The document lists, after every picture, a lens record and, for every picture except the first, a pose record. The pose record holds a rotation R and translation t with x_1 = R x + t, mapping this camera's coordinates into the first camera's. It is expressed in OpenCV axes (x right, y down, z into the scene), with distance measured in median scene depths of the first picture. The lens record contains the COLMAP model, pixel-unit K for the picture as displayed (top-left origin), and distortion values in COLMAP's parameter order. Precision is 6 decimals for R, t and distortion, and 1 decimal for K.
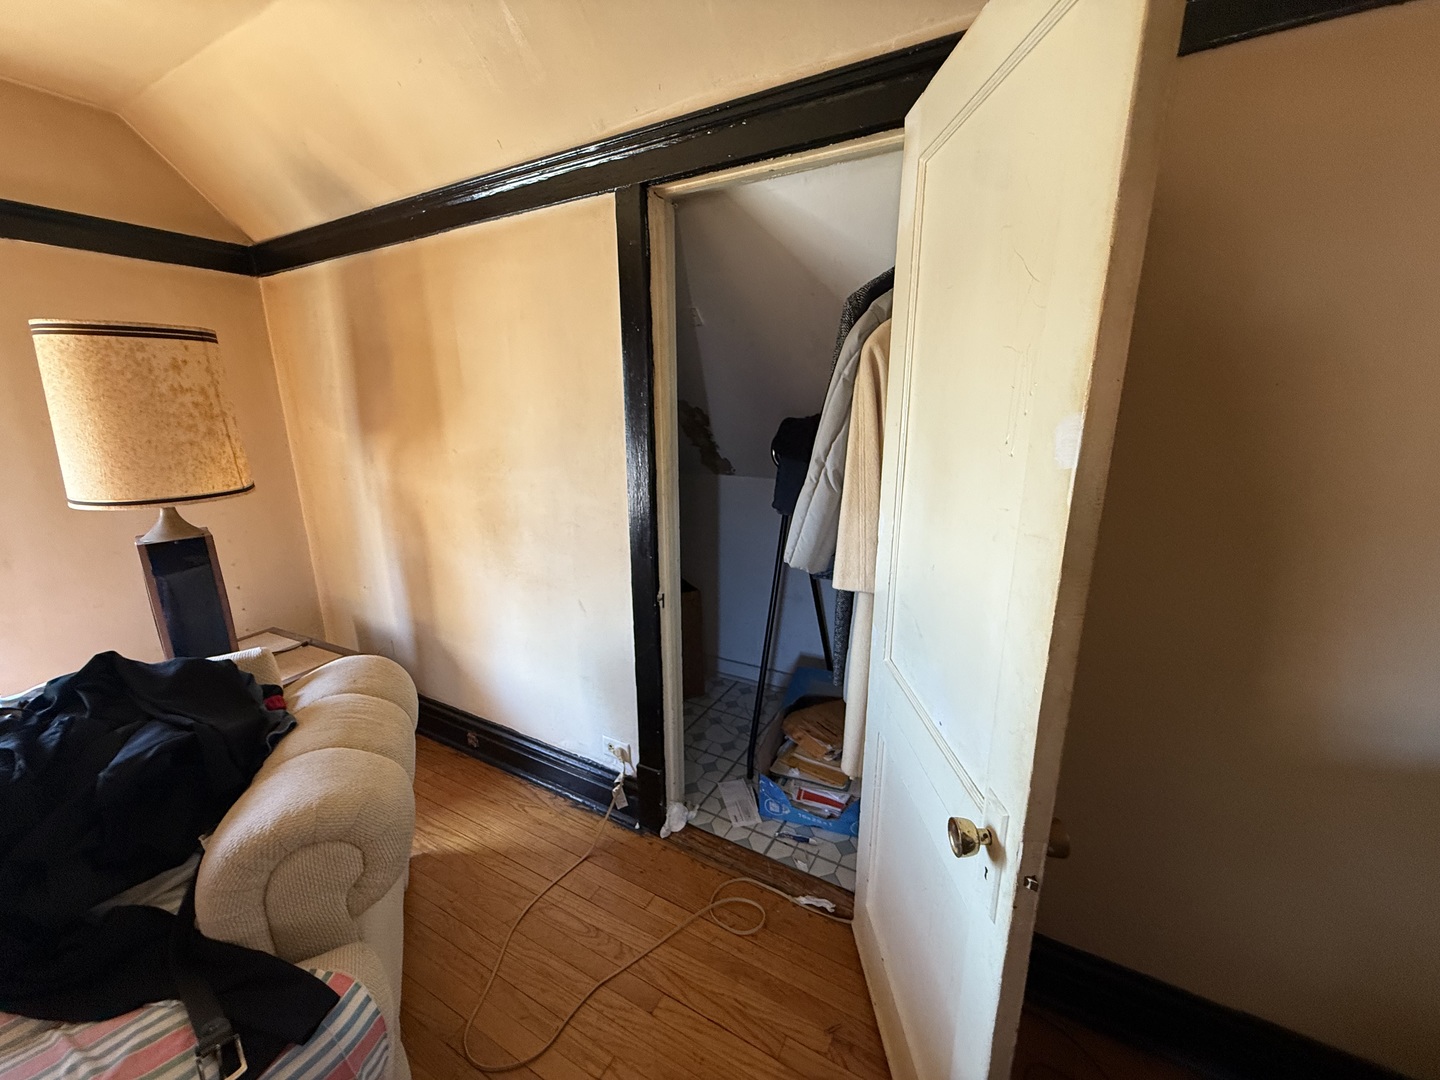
lens RADIAL K [[572.6, 0, 720.5], [0, 572.6, 543.7], [0, 0, 1]] dist [0.000251, -0.000076]
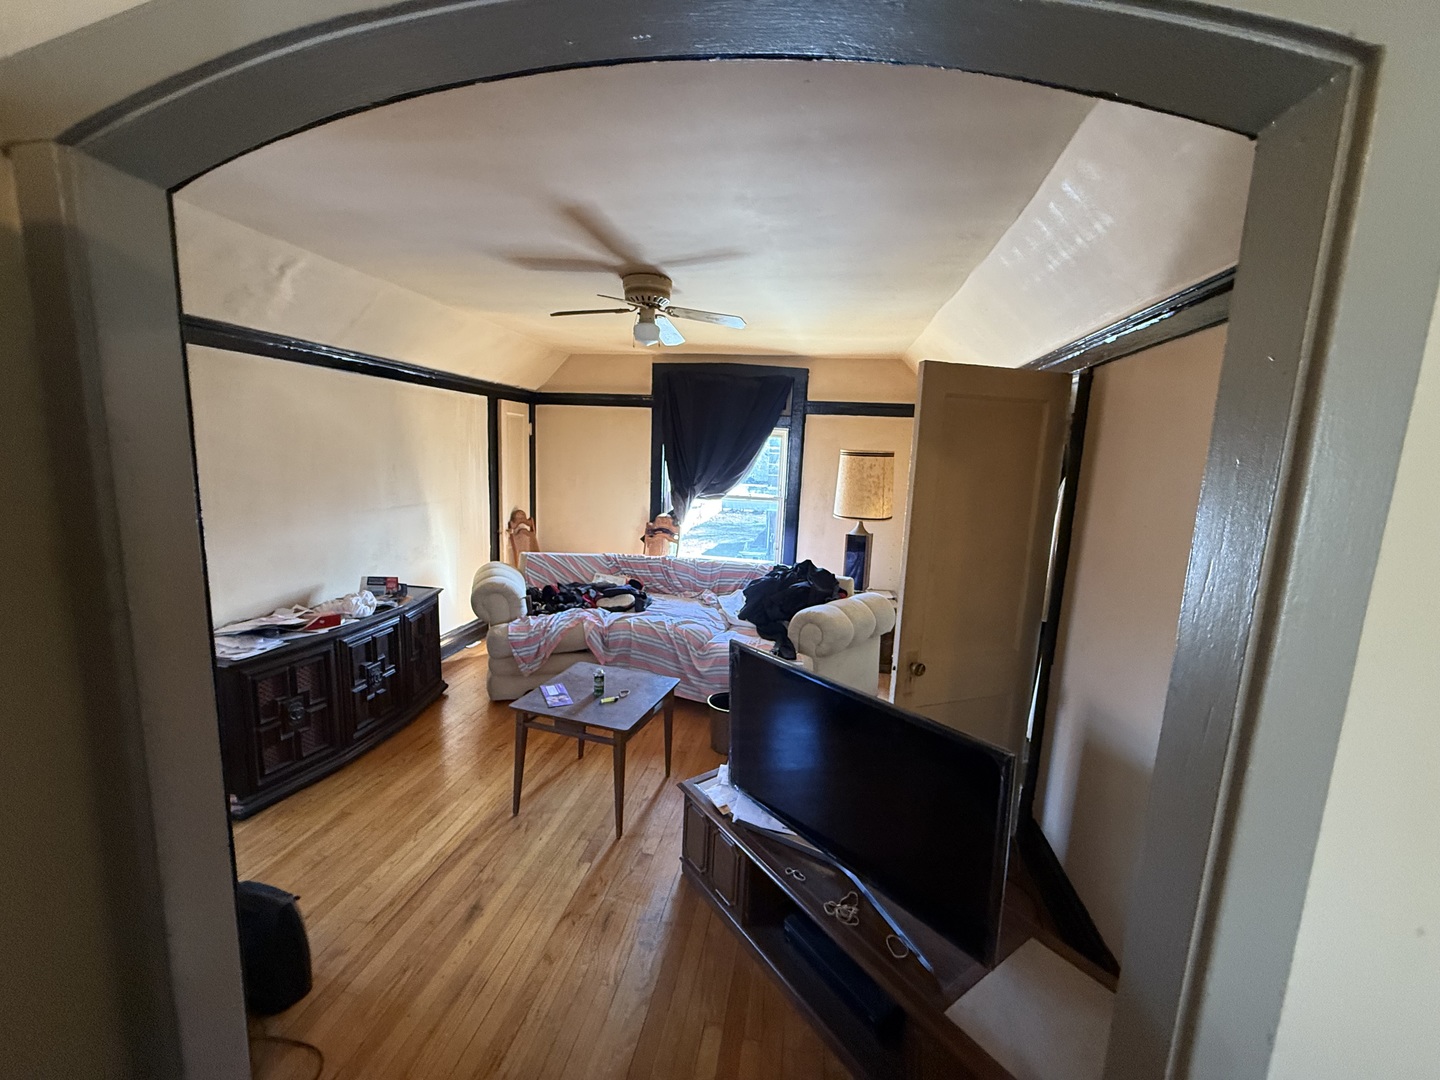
lens RADIAL K [[572.6, 0, 719.5], [0, 572.6, 539.3], [0, 0, 1]] dist [0.000251, -0.000076]
pose [[0.331597, 0.163945, -0.929067, 1.184206], [-0.265756, 0.961138, 0.074752, -0.014793], [0.905217, 0.222118, 0.362280, -0.432800]]
